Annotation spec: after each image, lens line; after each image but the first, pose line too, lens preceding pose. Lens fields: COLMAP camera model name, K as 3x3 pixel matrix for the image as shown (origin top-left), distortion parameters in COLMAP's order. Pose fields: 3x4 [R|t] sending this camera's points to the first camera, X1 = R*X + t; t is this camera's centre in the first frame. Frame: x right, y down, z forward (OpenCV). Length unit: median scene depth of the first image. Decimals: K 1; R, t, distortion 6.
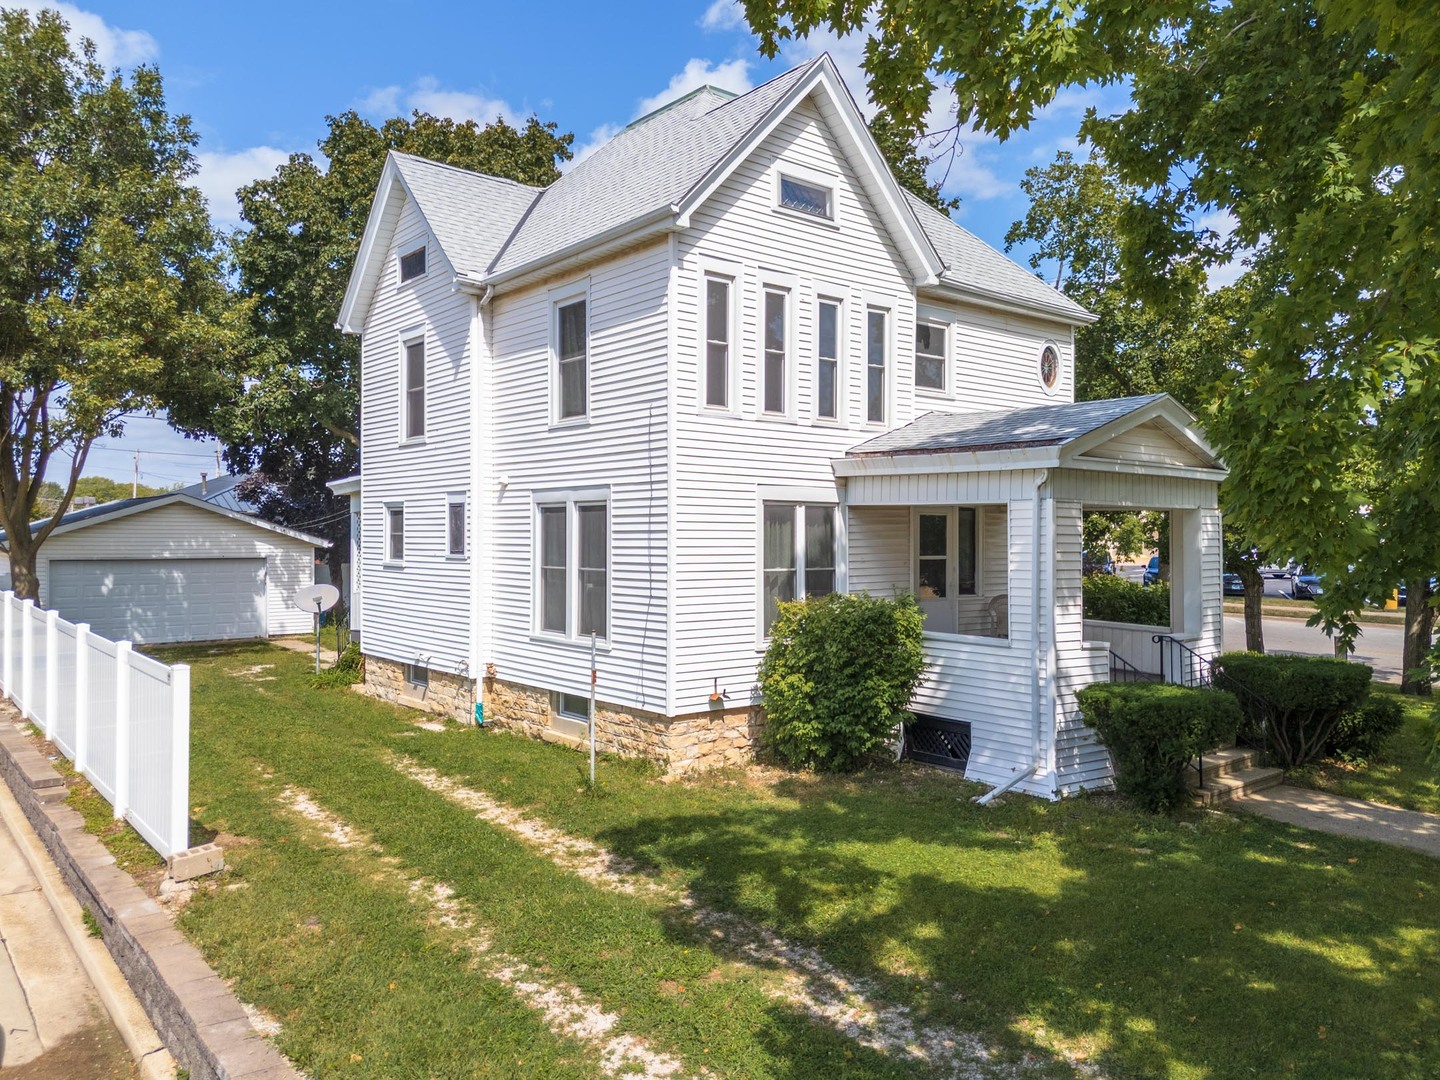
lens RADIAL K [[1078.1, 0, 719.4], [0, 1078.1, 536.0], [0, 0, 1]] dist [0.033893, 0.003969]
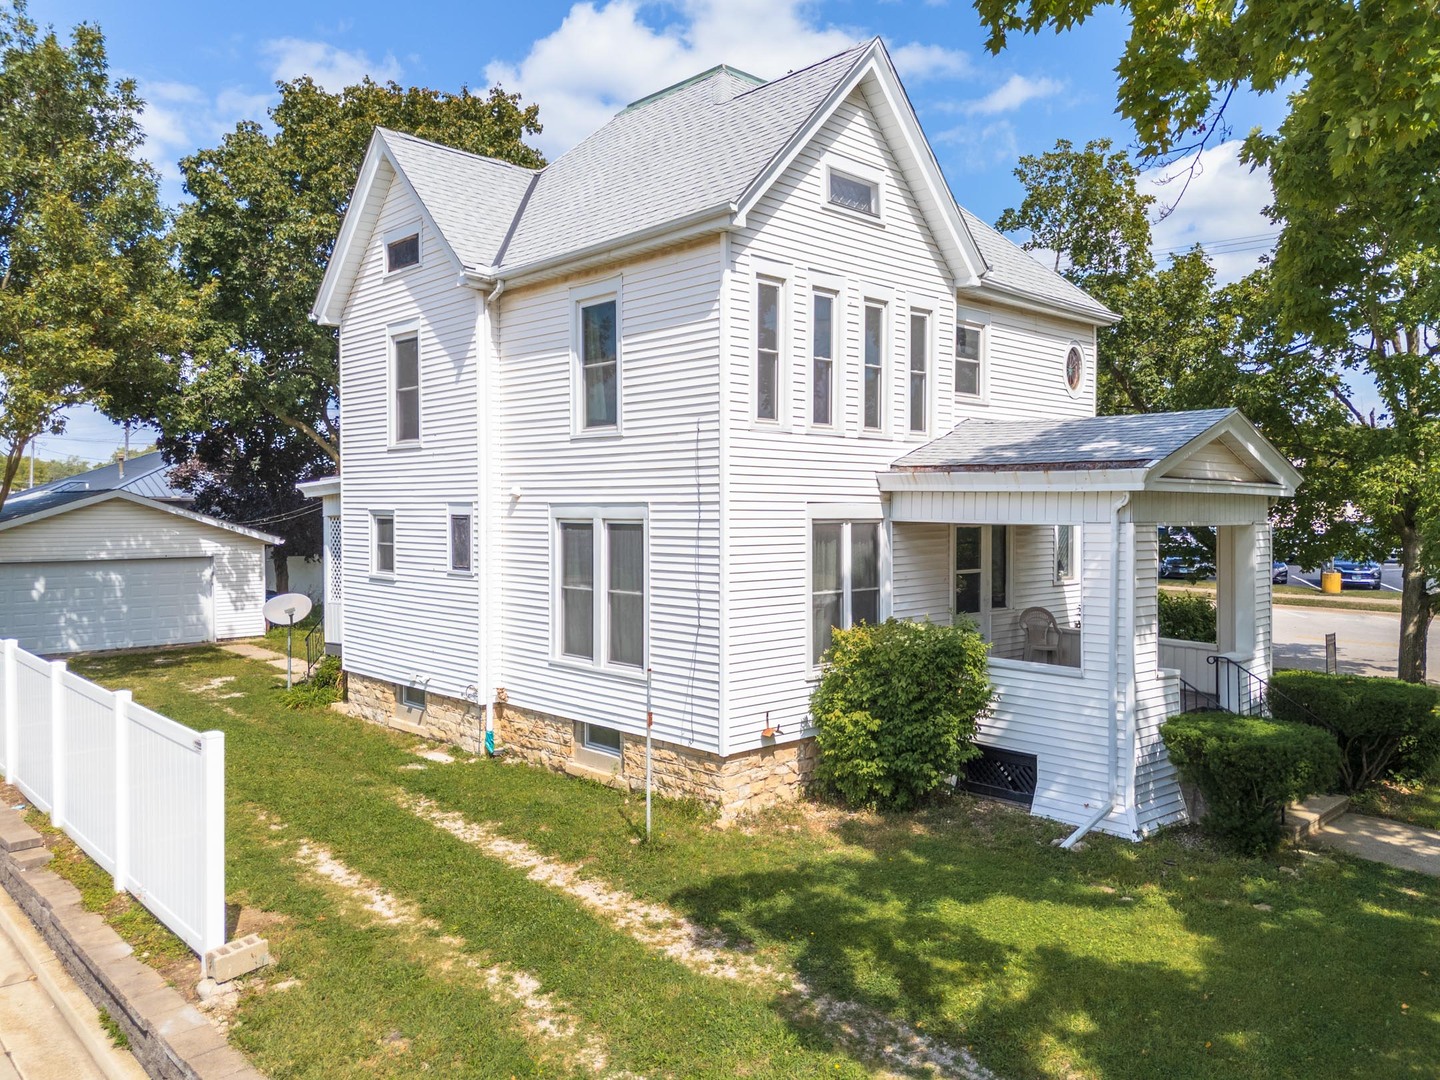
lens RADIAL K [[1080.3, 0, 718.4], [0, 1080.3, 533.6], [0, 0, 1]] dist [0.035014, 0.000115]
pose [[0.997256, -0.004397, 0.073897, -0.106657], [0.002640, 0.999712, 0.023854, -0.041884], [-0.073980, -0.023593, 0.996981, 0.068776]]
